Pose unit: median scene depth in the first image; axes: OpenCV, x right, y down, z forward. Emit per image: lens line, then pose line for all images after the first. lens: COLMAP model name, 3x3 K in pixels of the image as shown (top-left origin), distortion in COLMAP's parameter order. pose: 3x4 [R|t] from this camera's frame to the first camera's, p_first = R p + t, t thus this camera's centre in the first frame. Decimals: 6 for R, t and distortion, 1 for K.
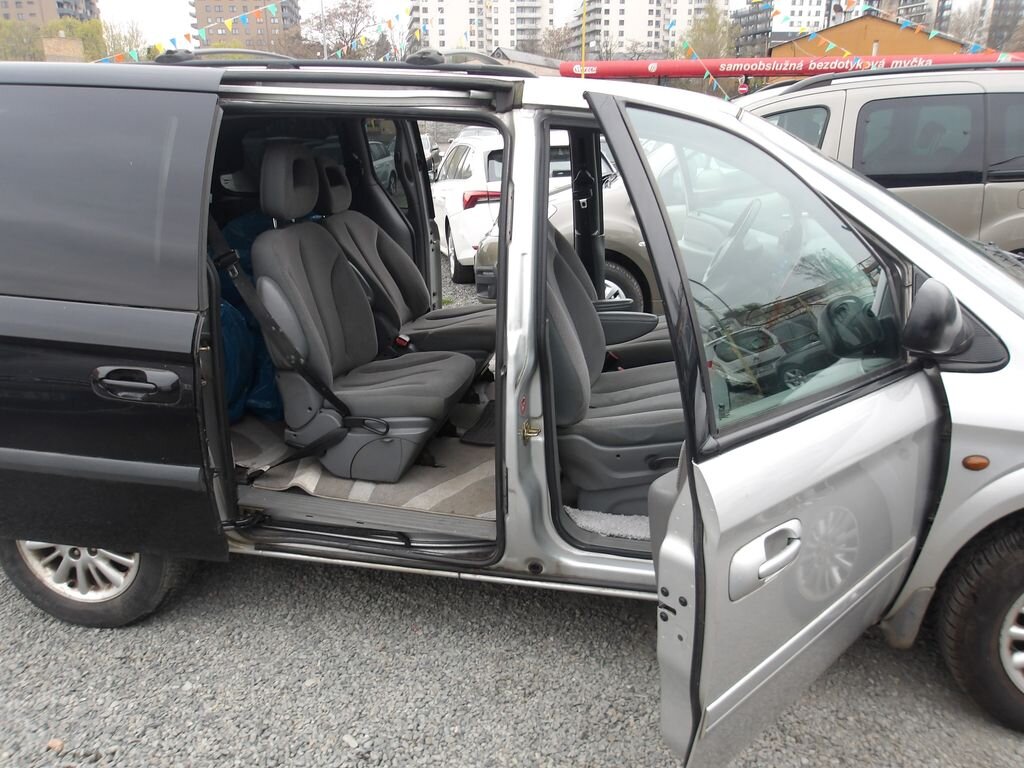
lens RADIAL K [[849.2, 0, 513.9], [0, 849.2, 385.6], [0, 0, 1]] dist [-0.004879, 0.019397]
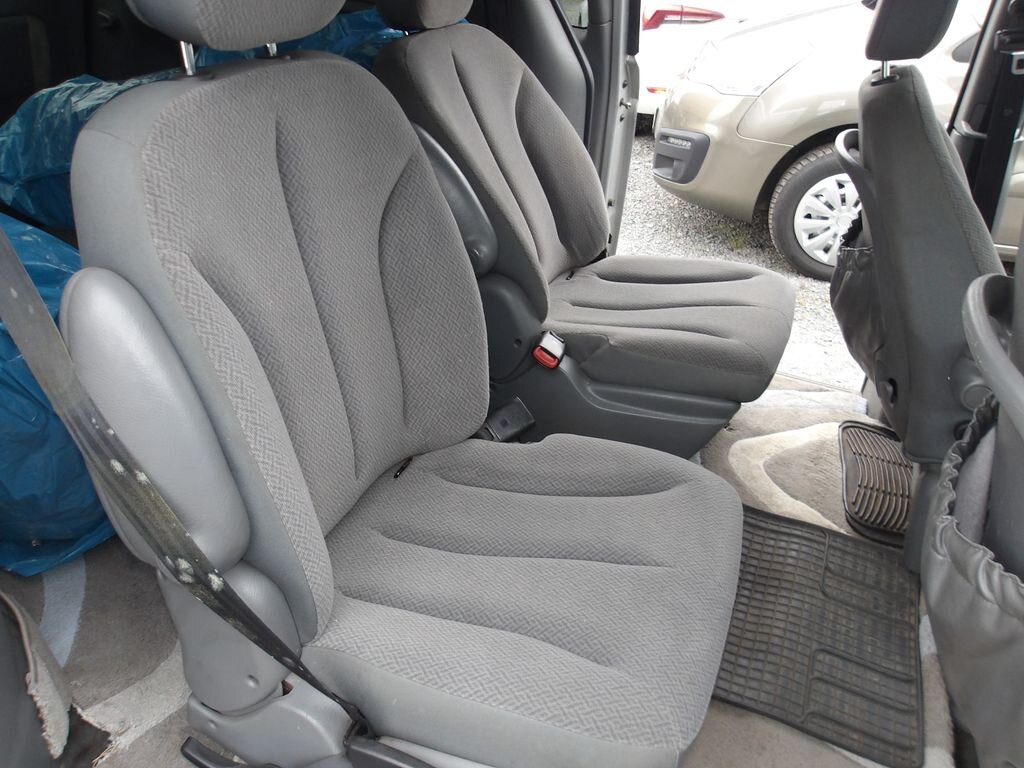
lens RADIAL K [[849.2, 0, 513.5], [0, 849.2, 381.5], [0, 0, 1]] dist [-0.004879, 0.019397]
pose [[0.983127, 0.146902, -0.109004, -0.097775], [-0.122632, 0.971439, 0.203145, -0.123681], [0.135733, -0.186349, 0.973062, 0.563022]]
